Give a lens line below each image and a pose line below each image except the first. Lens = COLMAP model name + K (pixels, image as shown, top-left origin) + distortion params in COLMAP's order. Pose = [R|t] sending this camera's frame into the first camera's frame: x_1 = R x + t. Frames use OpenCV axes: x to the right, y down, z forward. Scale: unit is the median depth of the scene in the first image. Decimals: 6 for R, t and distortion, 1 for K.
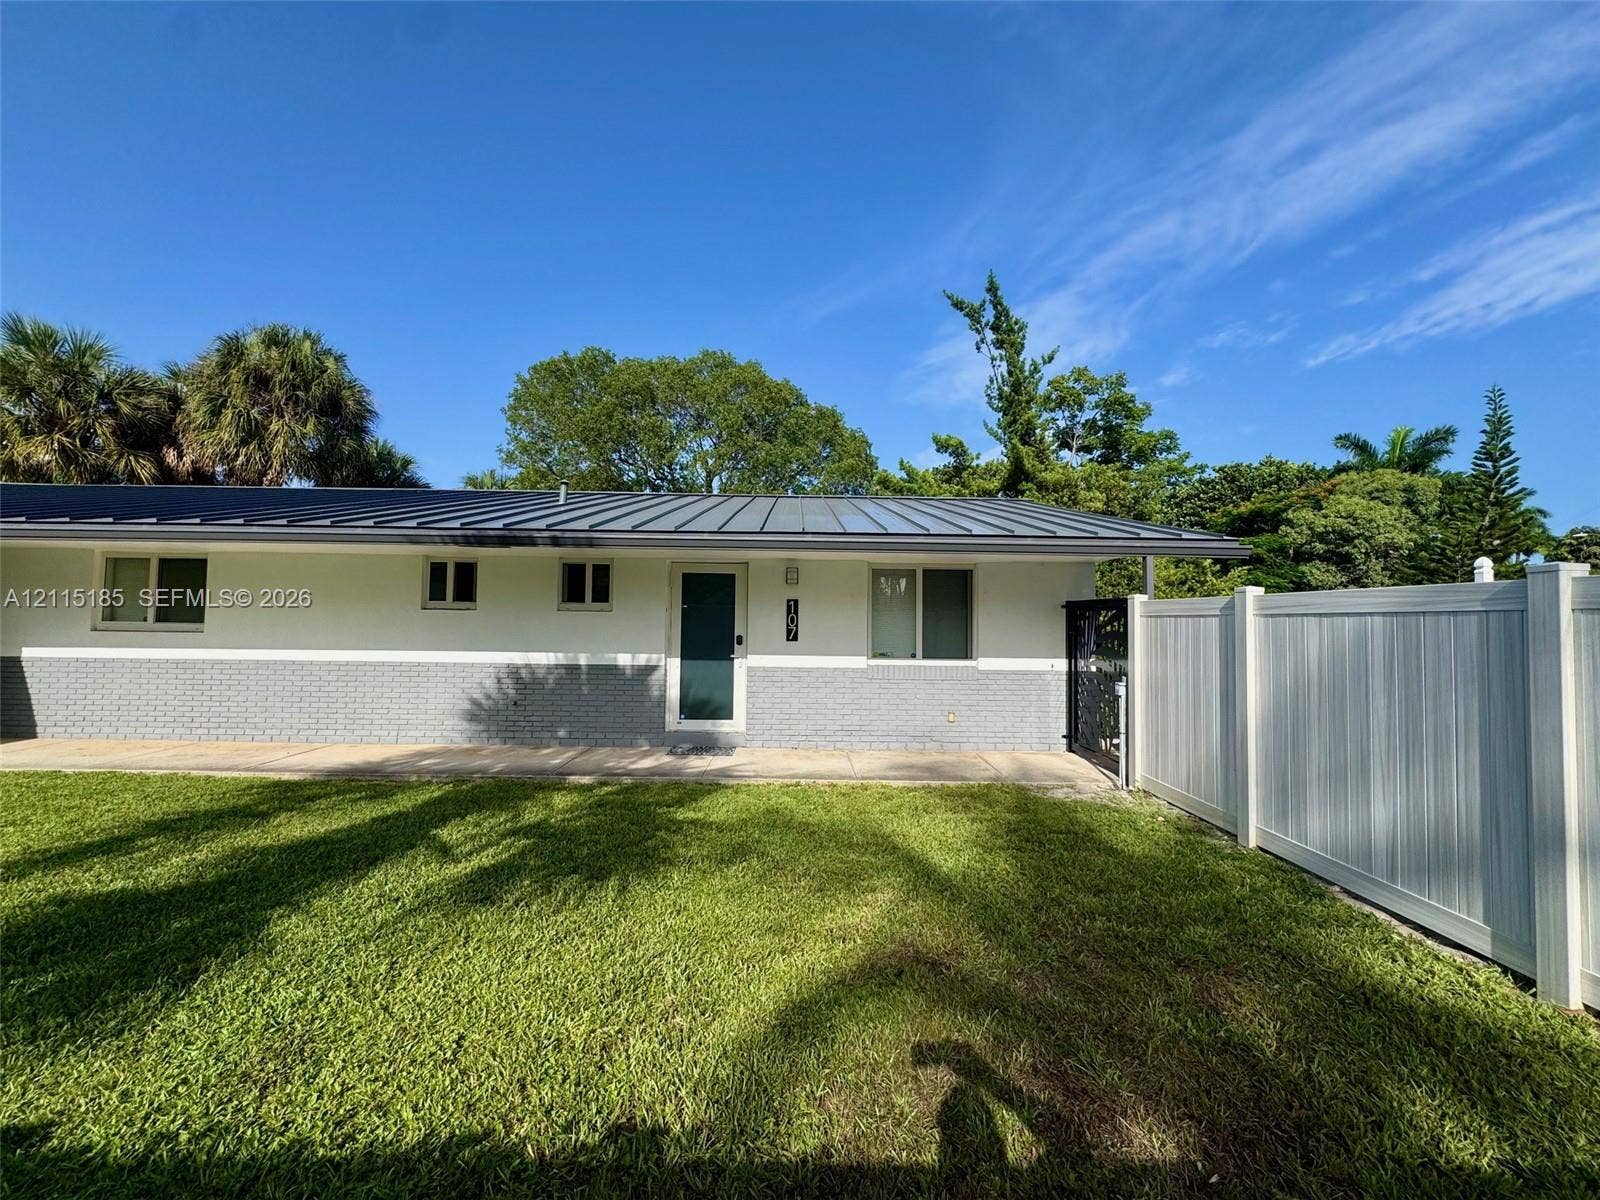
lens RADIAL K [[643.0, 0, 800.0], [0, 643.0, 600.0], [0, 0, 1]] dist [-0.000278, 0.000200]
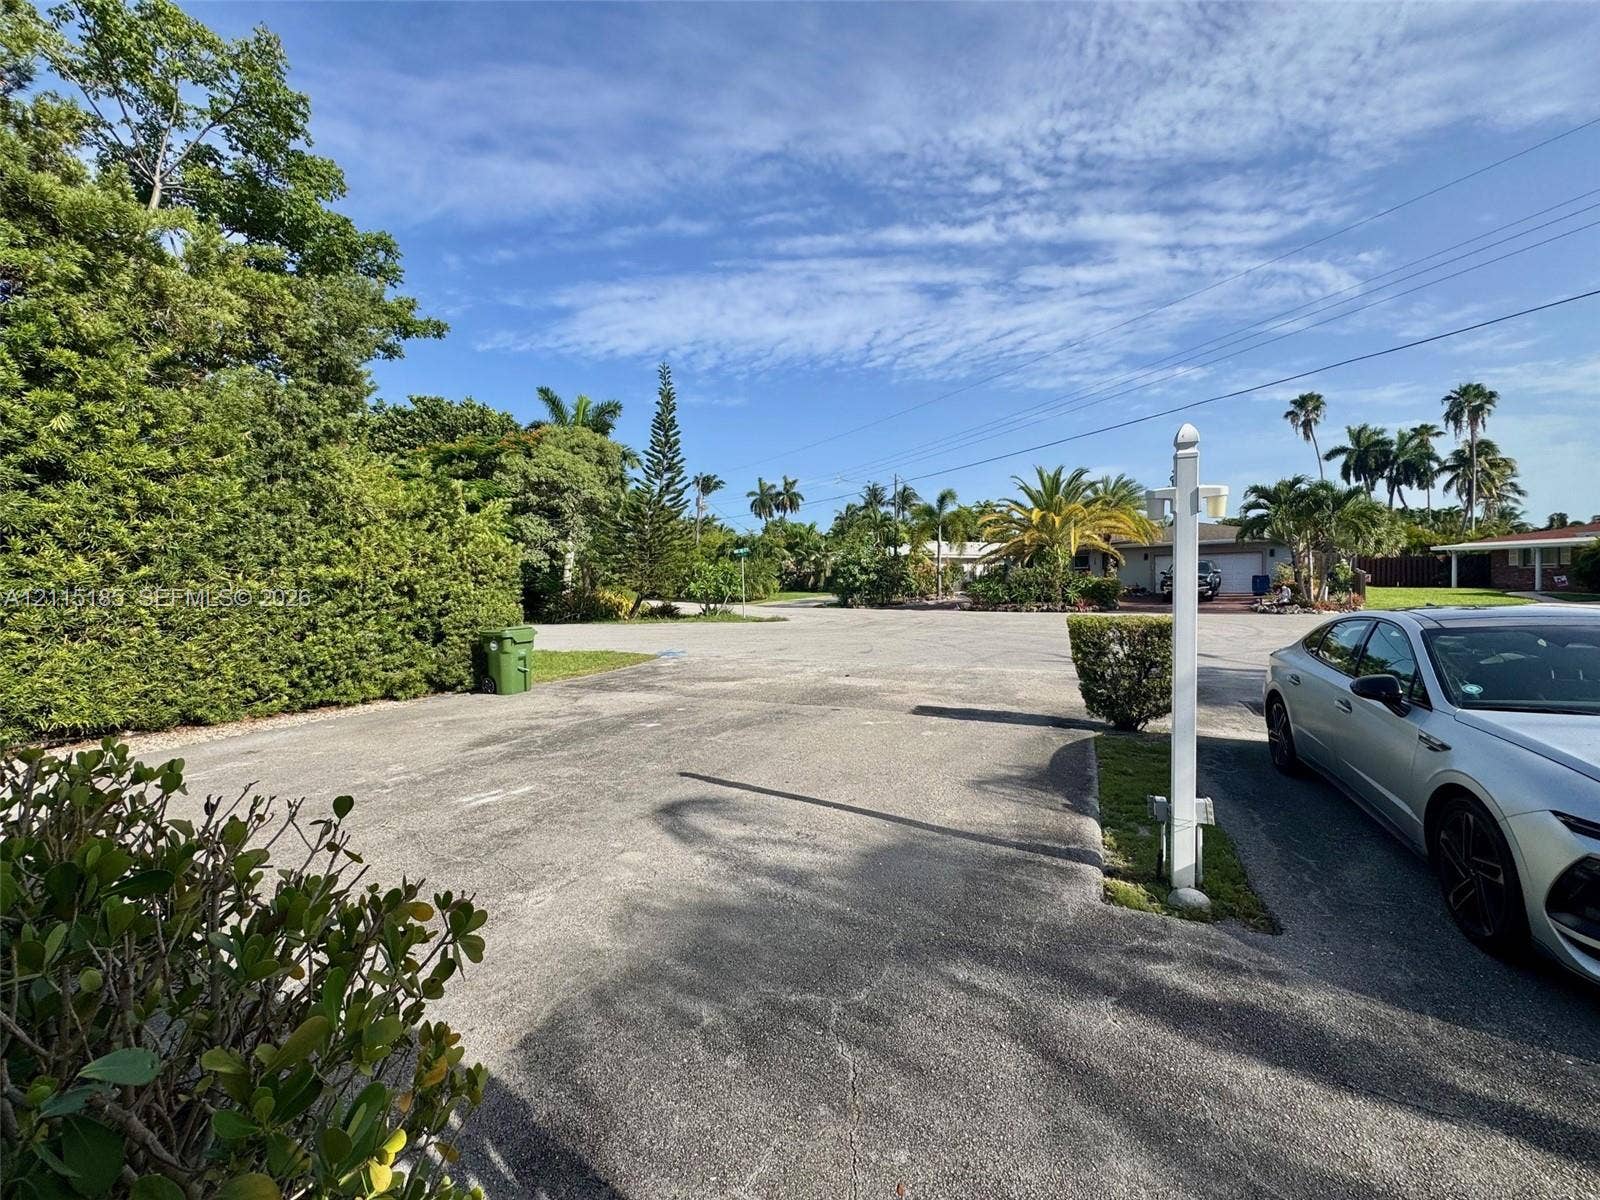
lens RADIAL K [[643.0, 0, 800.0], [0, 643.0, 600.0], [0, 0, 1]] dist [-0.000278, 0.000200]
pose [[0.424029, -0.057319, 0.903833, 0.122738], [0.001220, 0.998030, 0.062720, 0.007032], [-0.905648, -0.025492, 0.423264, 0.253032]]
